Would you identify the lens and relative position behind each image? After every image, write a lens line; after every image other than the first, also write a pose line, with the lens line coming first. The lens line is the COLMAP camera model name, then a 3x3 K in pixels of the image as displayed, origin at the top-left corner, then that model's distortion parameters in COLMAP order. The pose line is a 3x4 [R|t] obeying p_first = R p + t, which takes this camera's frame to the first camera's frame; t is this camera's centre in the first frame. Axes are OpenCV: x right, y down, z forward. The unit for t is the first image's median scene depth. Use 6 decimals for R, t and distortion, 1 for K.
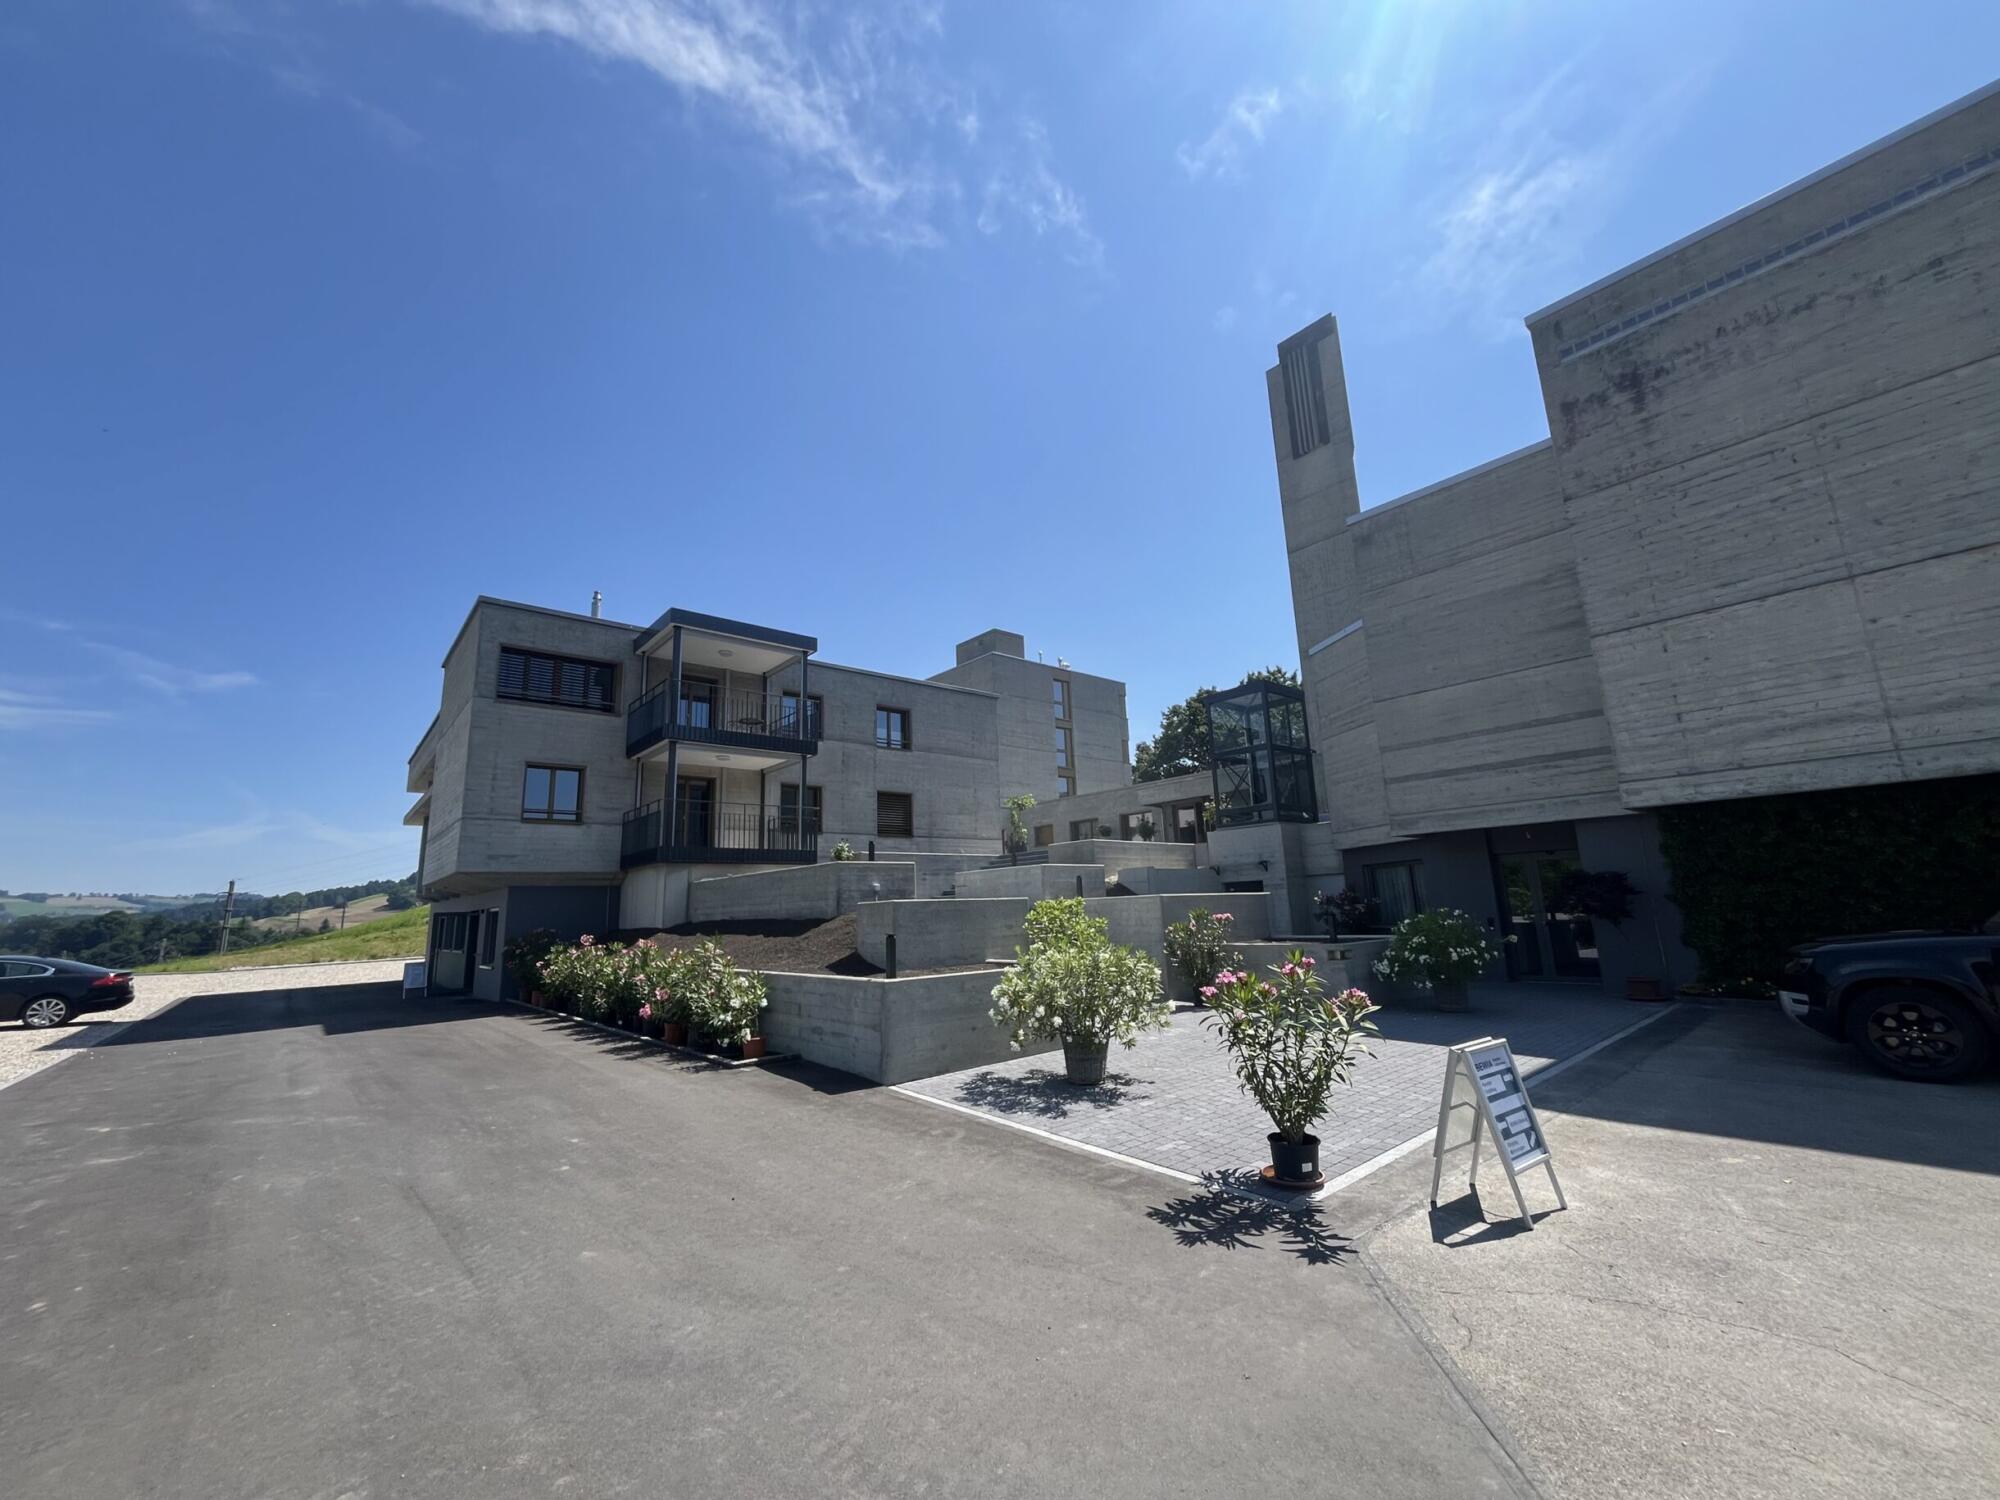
lens RADIAL K [[821.2, 0, 1000.0], [0, 821.2, 750.0], [0, 0, 1]] dist [0.000270, 0.000066]
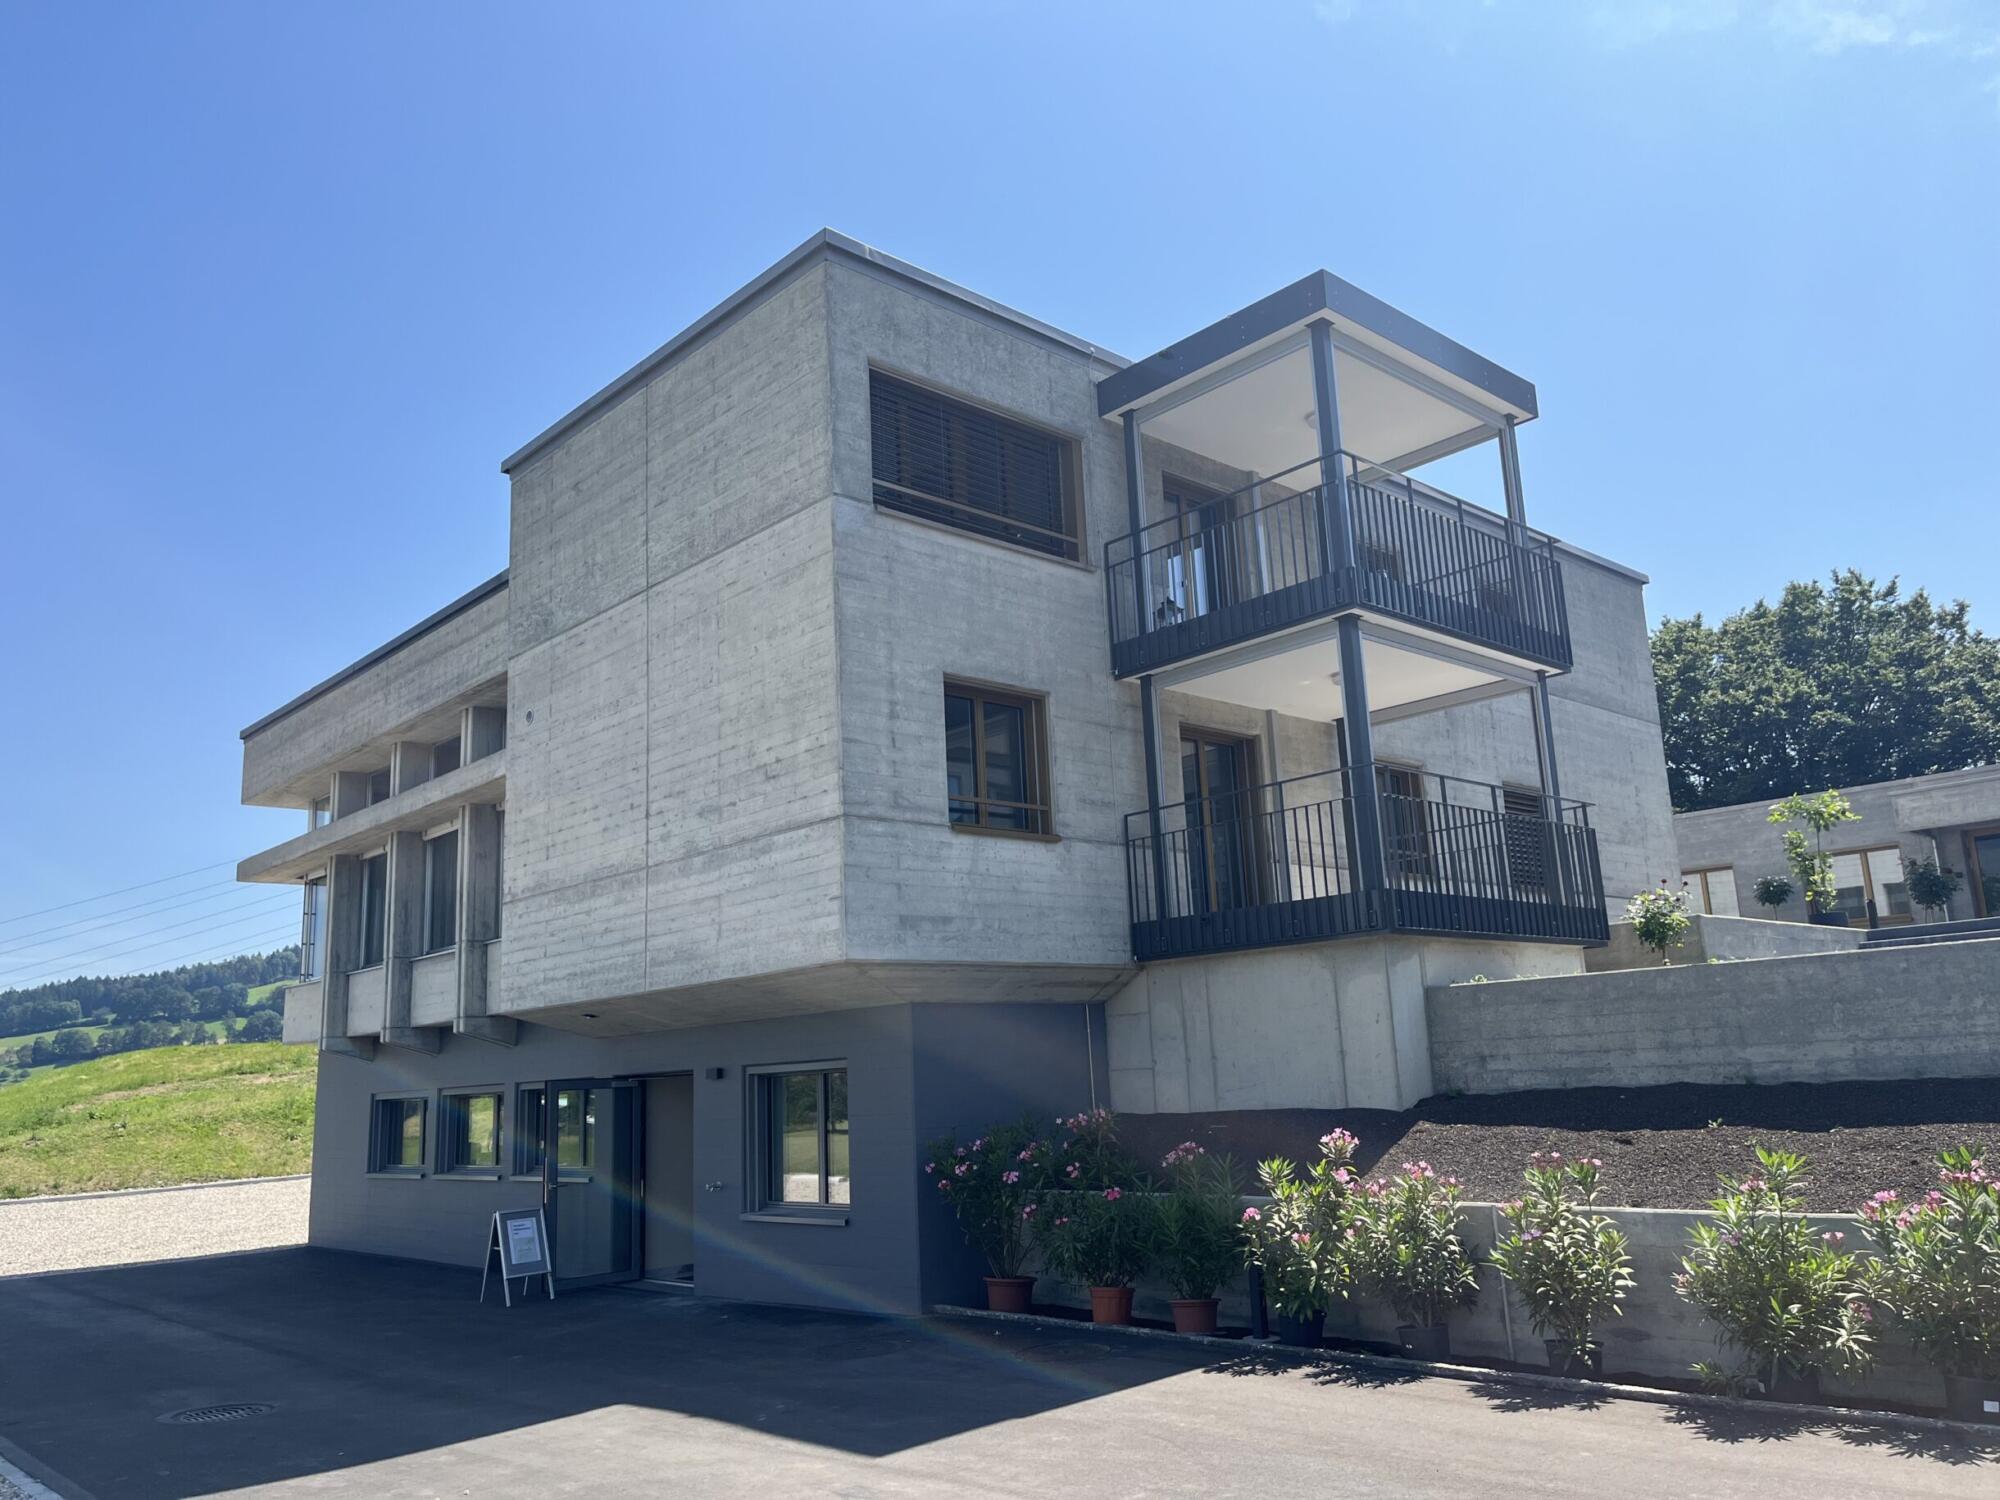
lens RADIAL K [[1511.5, 0, 1007.0], [0, 1511.5, 761.1], [0, 0, 1]] dist [0.059274, -0.004168]
pose [[0.998909, -0.000660, 0.046698, -0.554925], [0.001181, 0.999937, -0.011132, 0.059869], [-0.046688, 0.011175, 0.998847, 0.287034]]
